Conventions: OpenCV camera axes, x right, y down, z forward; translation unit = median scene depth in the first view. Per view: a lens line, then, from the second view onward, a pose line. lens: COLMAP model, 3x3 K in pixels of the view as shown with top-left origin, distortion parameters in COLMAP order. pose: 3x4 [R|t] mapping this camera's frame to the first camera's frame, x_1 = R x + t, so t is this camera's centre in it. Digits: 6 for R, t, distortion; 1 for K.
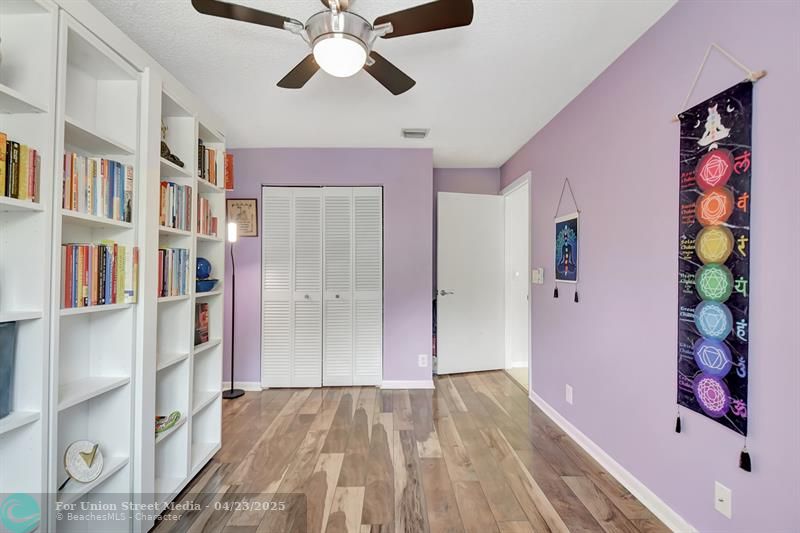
lens RADIAL K [[364.4, 0, 399.3], [0, 364.4, 279.4], [0, 0, 1]] dist [0.034928, -0.041080]
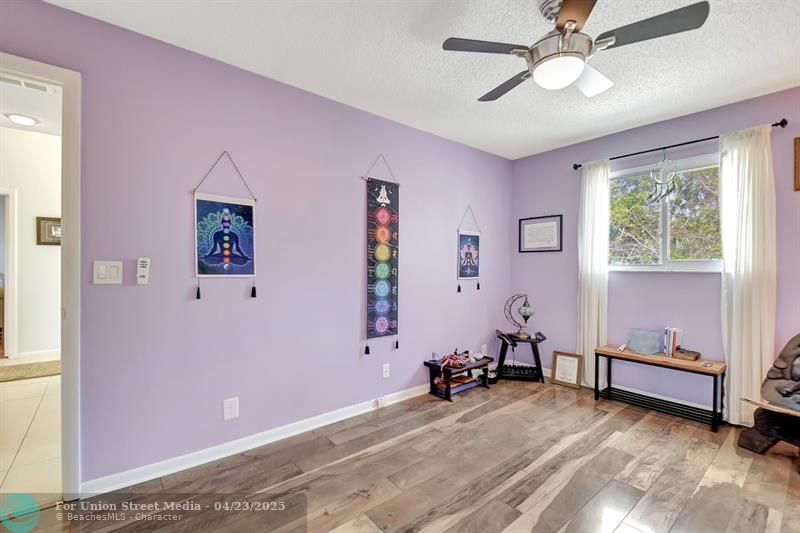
lens RADIAL K [[318.4, 0, 416.7], [0, 318.4, 269.8], [0, 0, 1]] dist [0.036892, -0.024099]
pose [[-0.622023, -0.013532, 0.782882, -0.649118], [0.012111, 0.999565, 0.026901, -0.039146], [-0.782905, 0.026215, -0.621588, 1.875693]]
